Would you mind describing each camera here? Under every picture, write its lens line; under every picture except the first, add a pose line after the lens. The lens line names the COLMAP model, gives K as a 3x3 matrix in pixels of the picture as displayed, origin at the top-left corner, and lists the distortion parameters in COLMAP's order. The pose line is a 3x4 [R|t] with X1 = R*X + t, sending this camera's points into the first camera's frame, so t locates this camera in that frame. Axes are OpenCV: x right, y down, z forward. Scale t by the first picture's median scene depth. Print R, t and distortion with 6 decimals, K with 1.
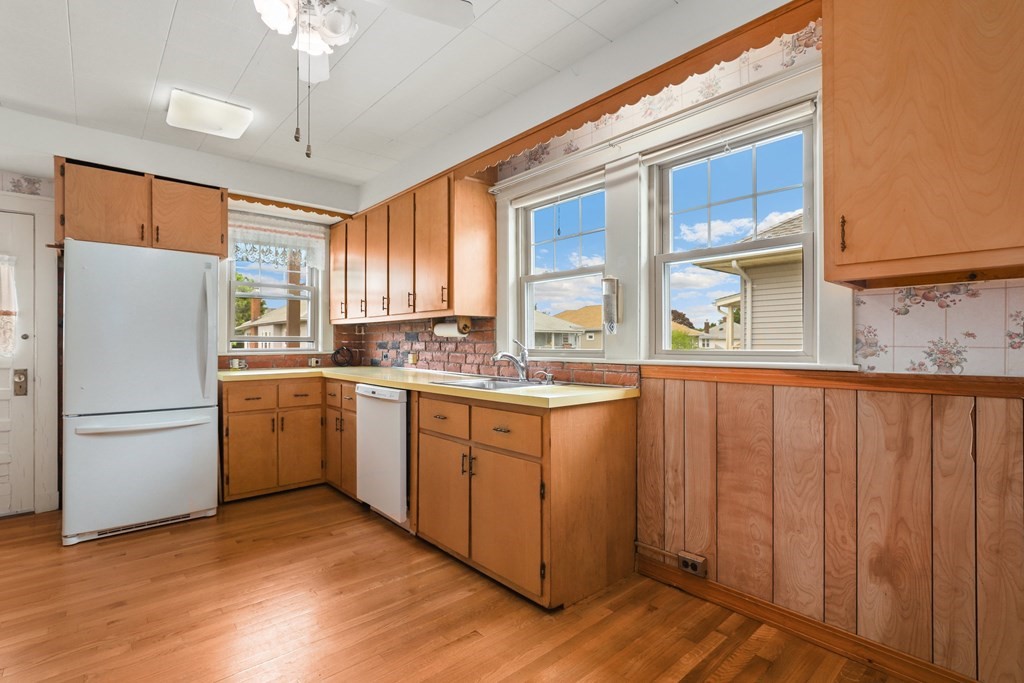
lens RADIAL K [[497.5, 0, 512.0], [0, 497.5, 341.5], [0, 0, 1]] dist [0.001909, 0.000289]
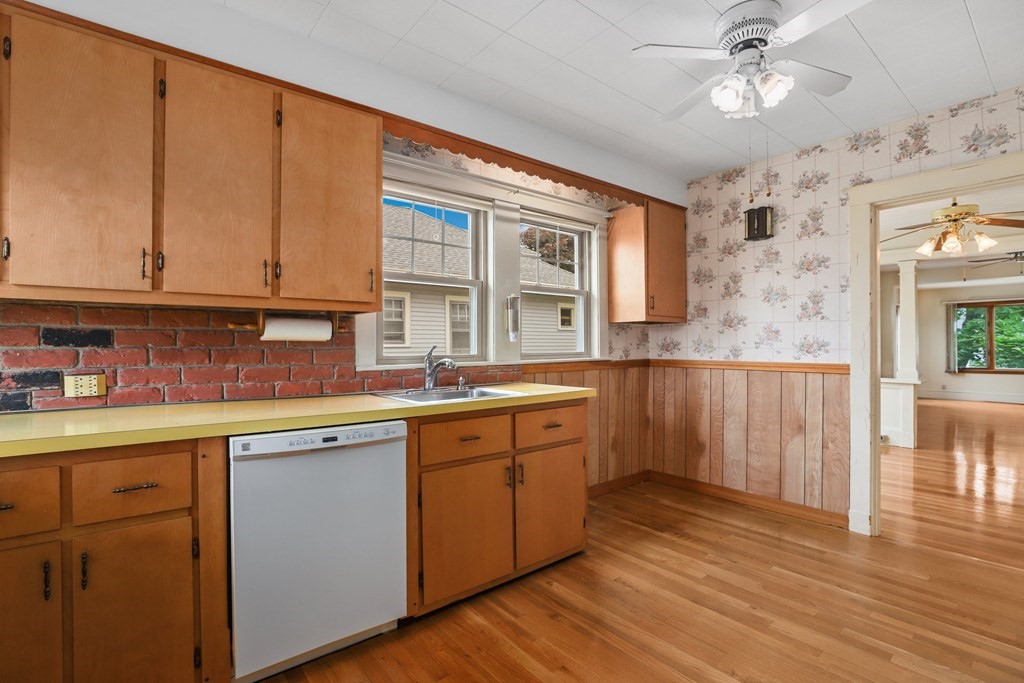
lens RADIAL K [[471.2, 0, 512.0], [0, 471.2, 341.5], [0, 0, 1]] dist [-0.055571, 0.017778]
pose [[0.039989, 0.009864, 0.999151, -0.944529], [0.002627, 0.999947, -0.009977, -0.001965], [-0.999197, 0.003024, 0.039961, 0.916549]]
